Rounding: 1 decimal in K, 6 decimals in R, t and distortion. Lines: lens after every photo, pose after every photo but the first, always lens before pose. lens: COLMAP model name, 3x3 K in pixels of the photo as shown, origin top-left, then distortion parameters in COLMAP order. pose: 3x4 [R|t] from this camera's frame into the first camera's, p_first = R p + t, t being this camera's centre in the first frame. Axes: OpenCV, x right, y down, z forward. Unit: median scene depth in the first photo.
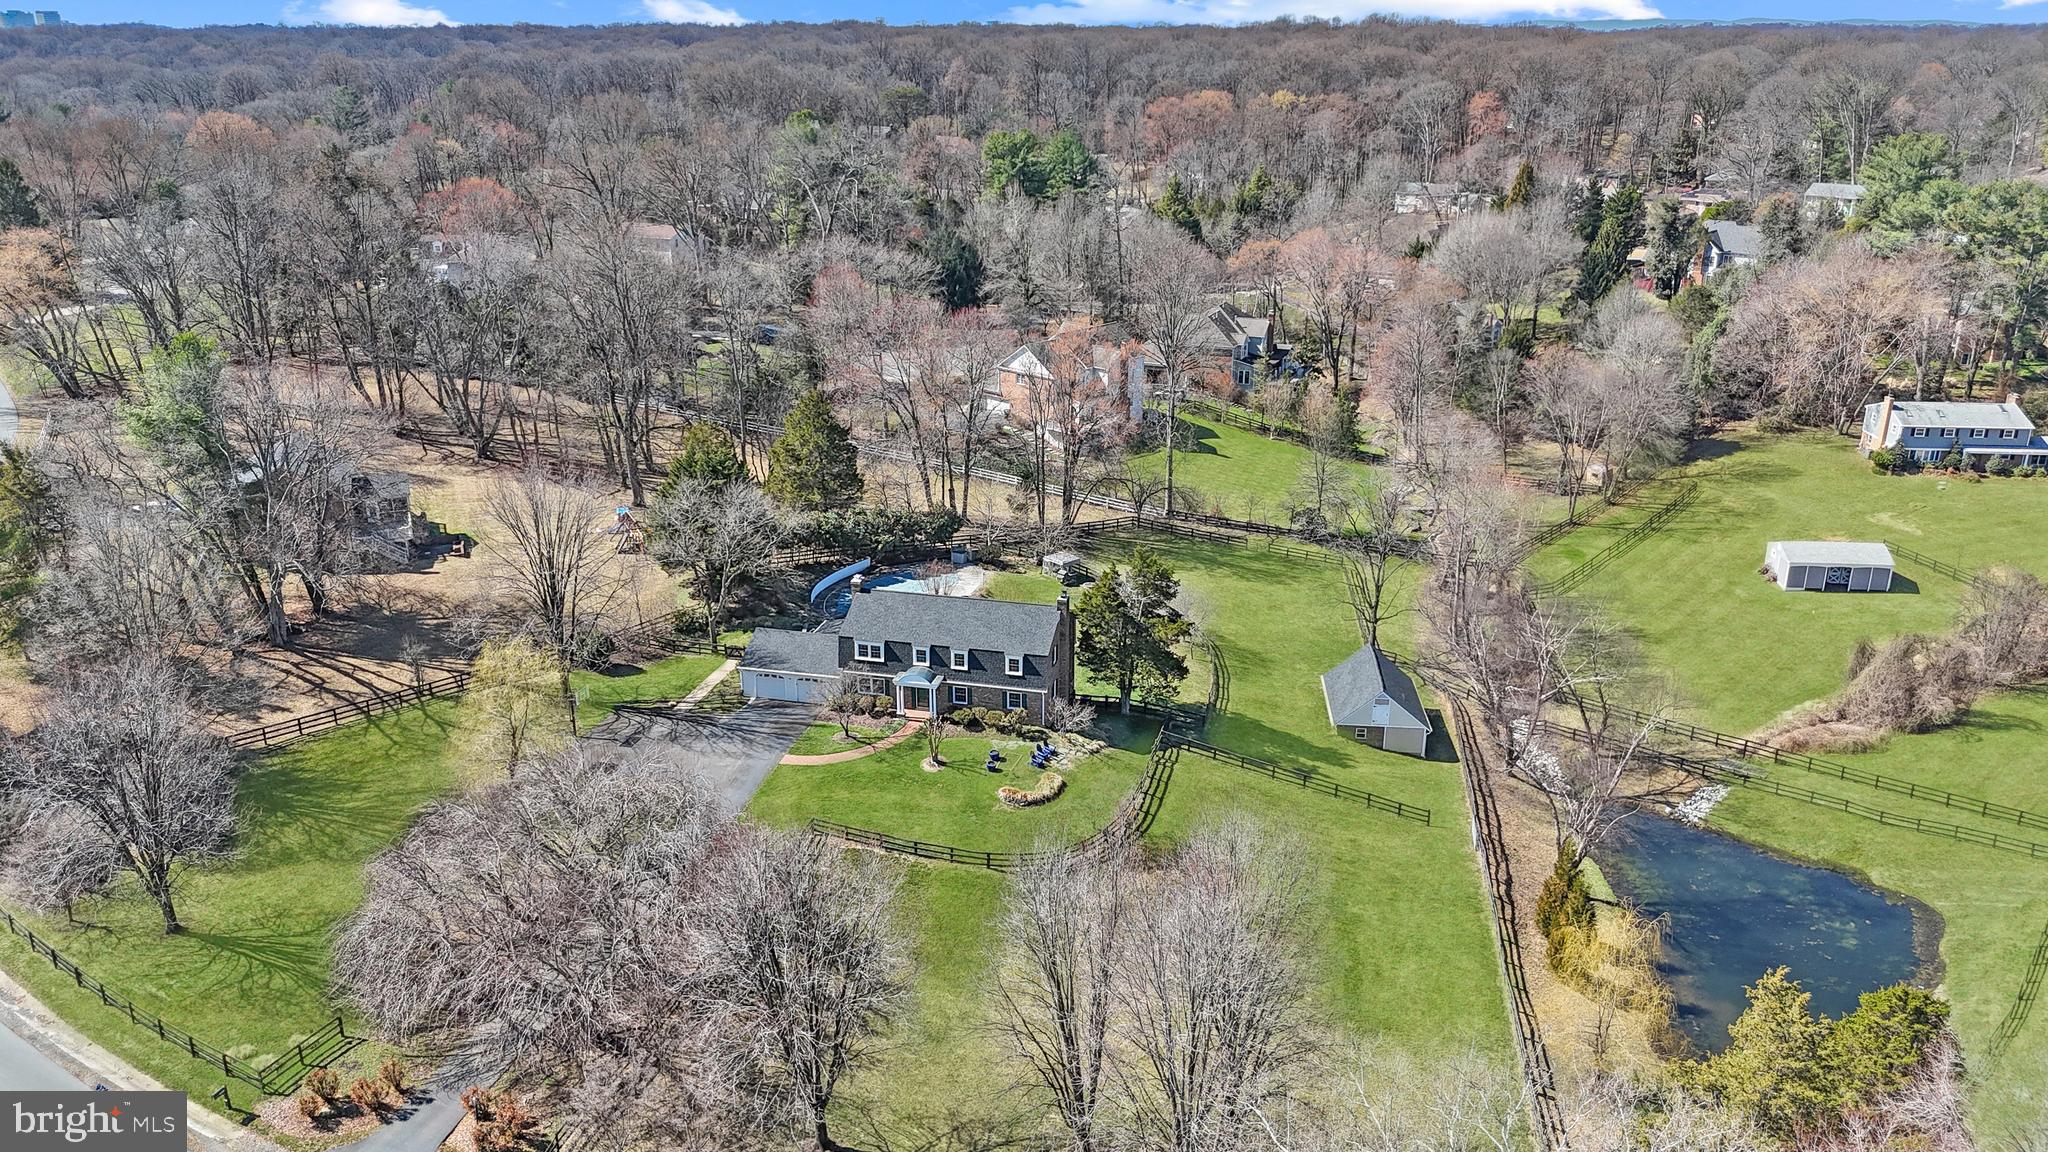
lens RADIAL K [[1489.9, 0, 1027.1], [0, 1489.9, 524.8], [0, 0, 1]] dist [0.091331, -0.090039]
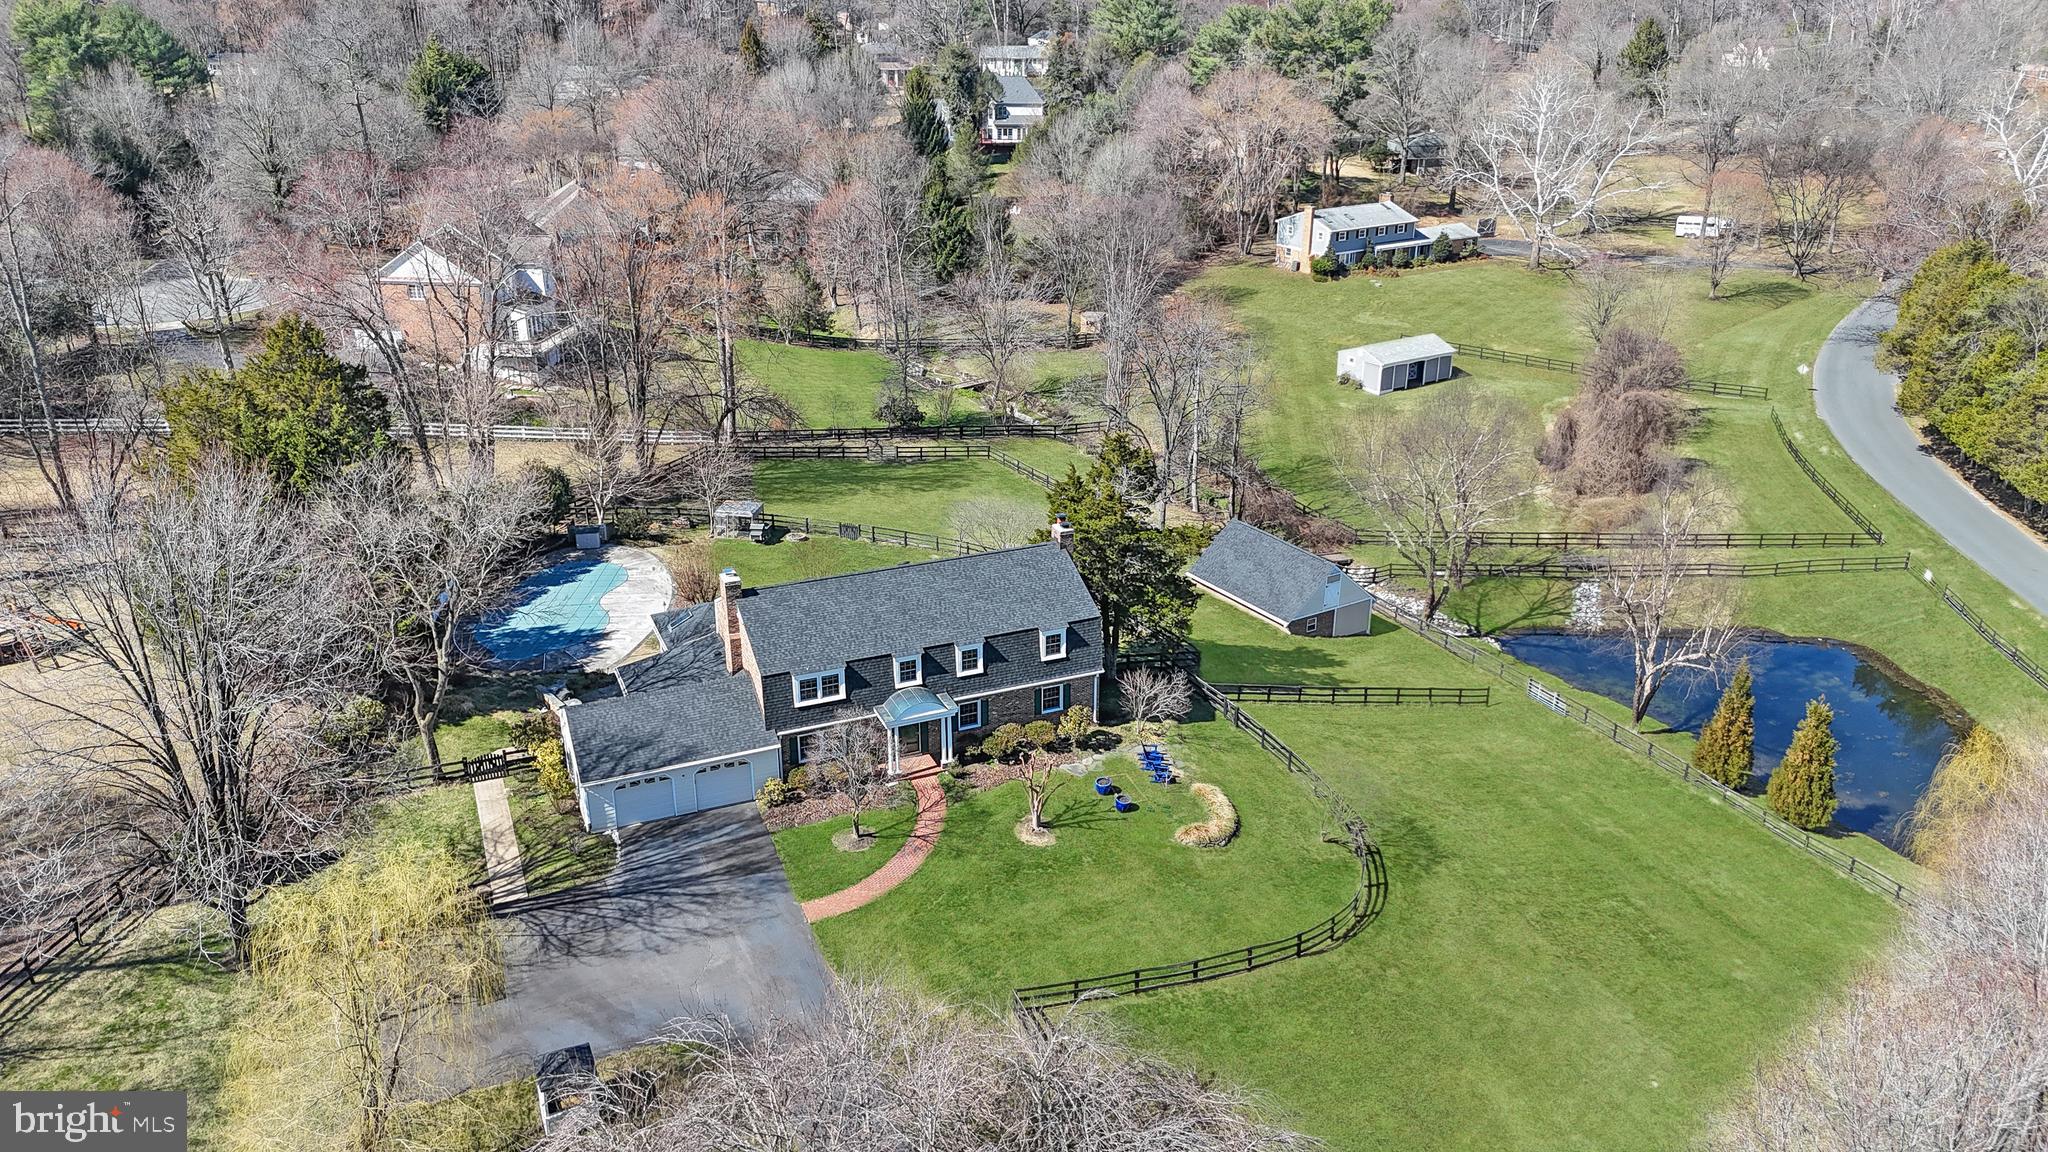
lens RADIAL K [[1484.9, 0, 1028.7], [0, 1484.9, 583.7], [0, 0, 1]] dist [0.073128, -0.047815]
pose [[0.804737, -0.231402, 0.546673, -0.273117], [0.185072, 0.972797, 0.139338, -0.015869], [-0.564044, -0.010957, 0.825672, 0.371659]]
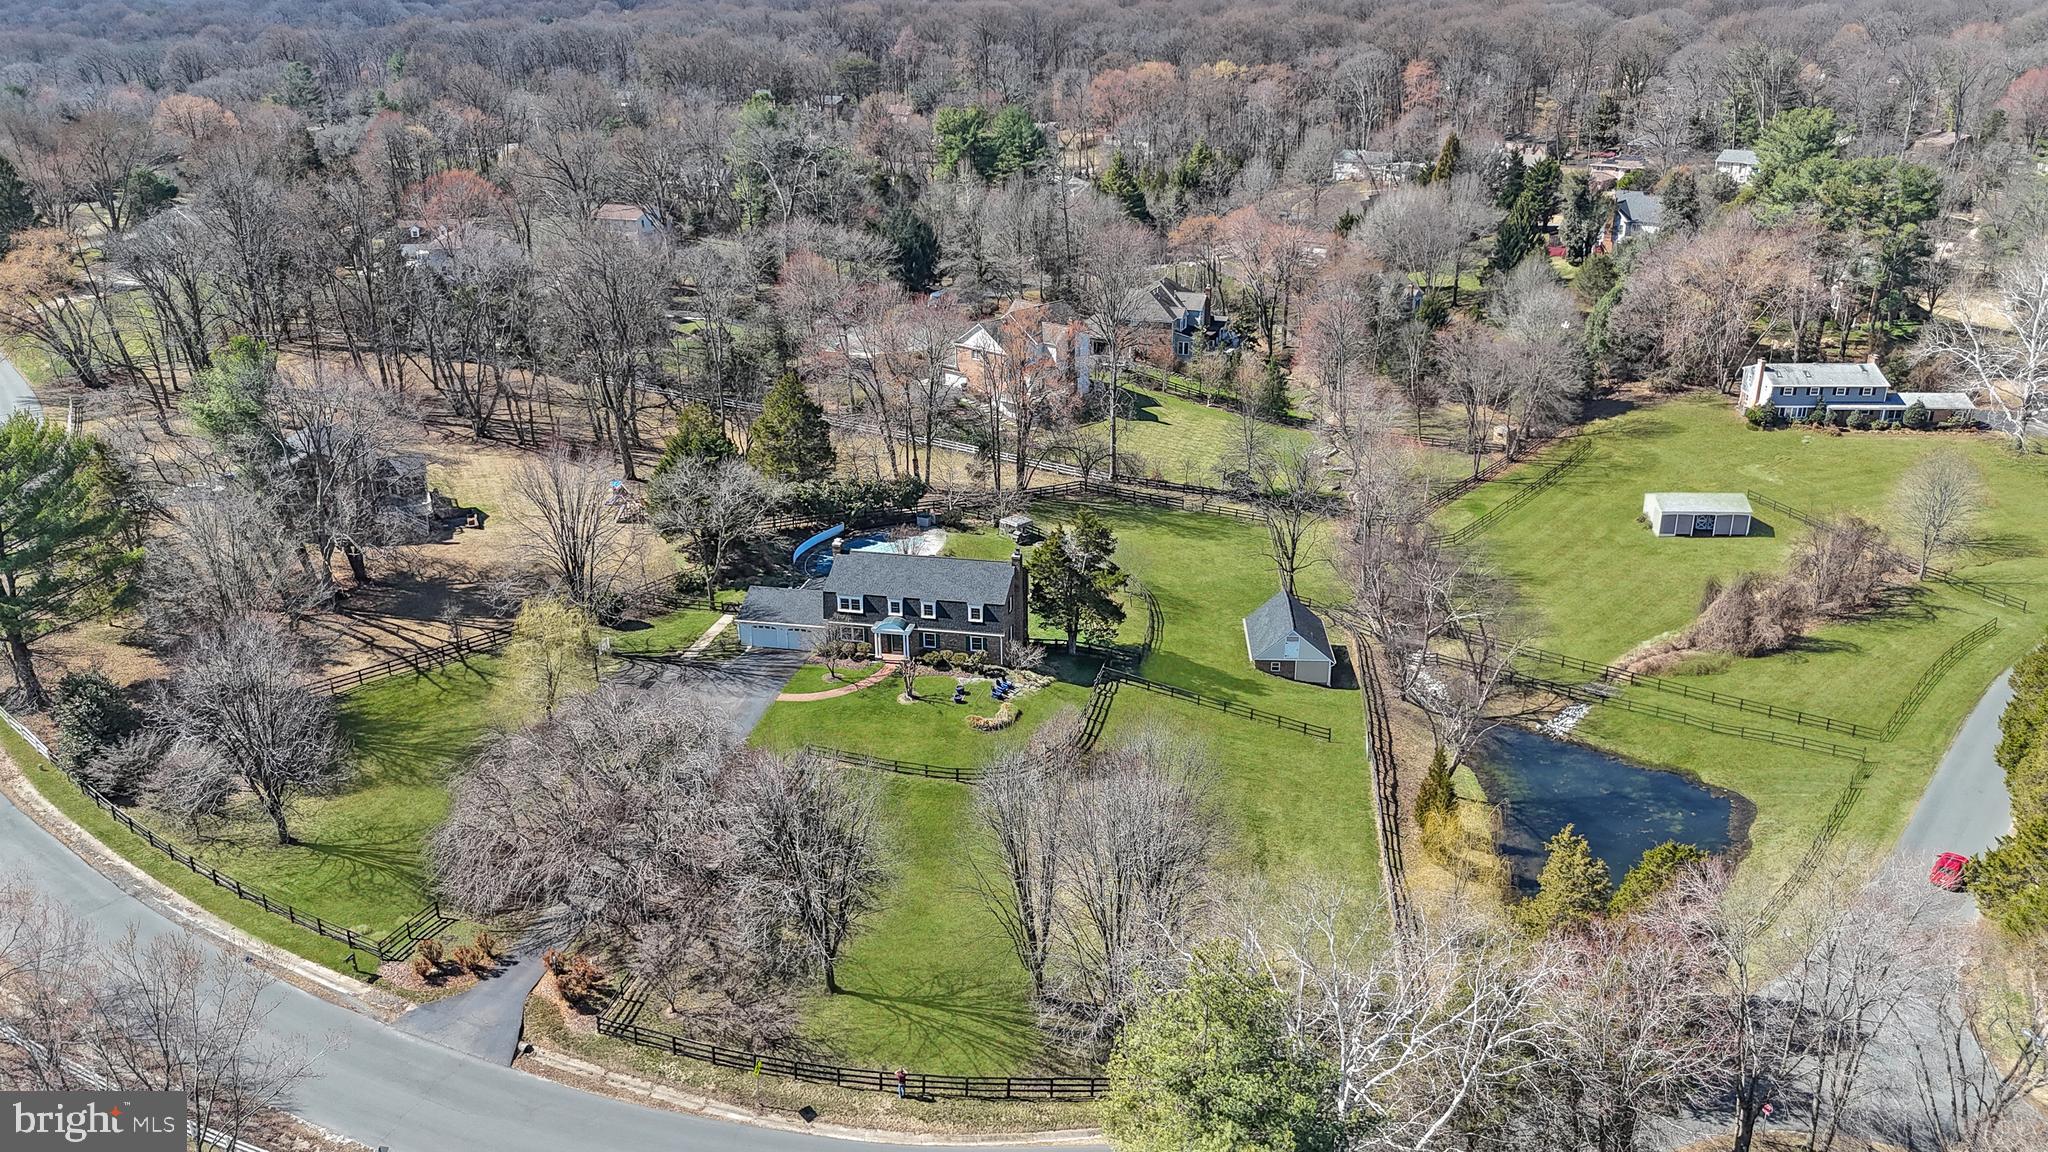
lens RADIAL K [[1489.9, 0, 1027.1], [0, 1489.9, 524.8], [0, 0, 1]] dist [0.091331, -0.090039]
pose [[0.999432, -0.018363, 0.028273, -0.000081], [0.017606, 0.999486, 0.026799, -0.004101], [-0.028751, -0.026286, 0.999241, -0.122541]]
